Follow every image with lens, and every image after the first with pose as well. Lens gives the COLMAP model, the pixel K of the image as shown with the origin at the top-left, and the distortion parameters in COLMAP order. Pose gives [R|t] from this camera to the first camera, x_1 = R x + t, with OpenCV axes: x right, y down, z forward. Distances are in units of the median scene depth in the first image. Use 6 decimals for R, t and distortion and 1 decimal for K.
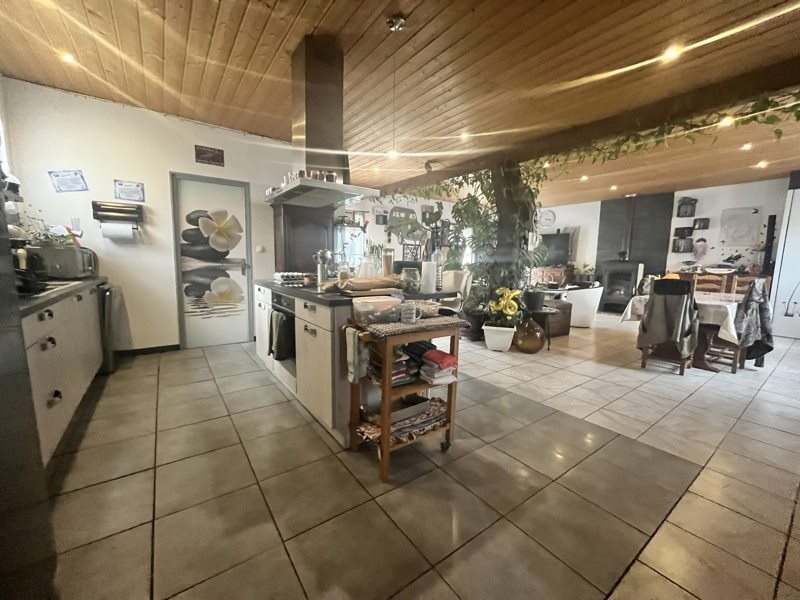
lens RADIAL K [[323.0, 0, 399.2], [0, 323.0, 300.5], [0, 0, 1]] dist [-0.000745, -0.000120]
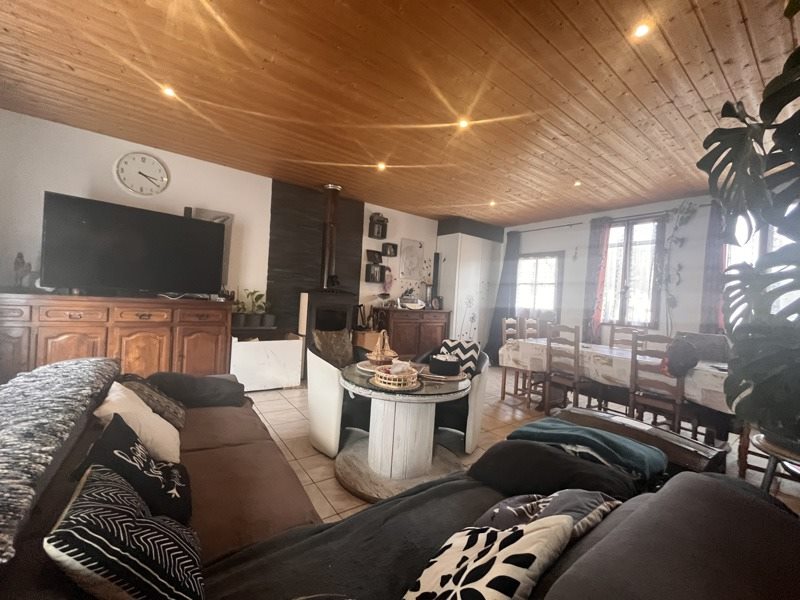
lens RADIAL K [[323.0, 0, 400.3], [0, 323.0, 299.6], [0, 0, 1]] dist [-0.000745, -0.000120]
pose [[-0.006287, -0.023774, 0.999698, 0.089113], [0.061162, 0.997837, 0.024115, -0.122343], [-0.998108, 0.061295, -0.004819, 0.948586]]
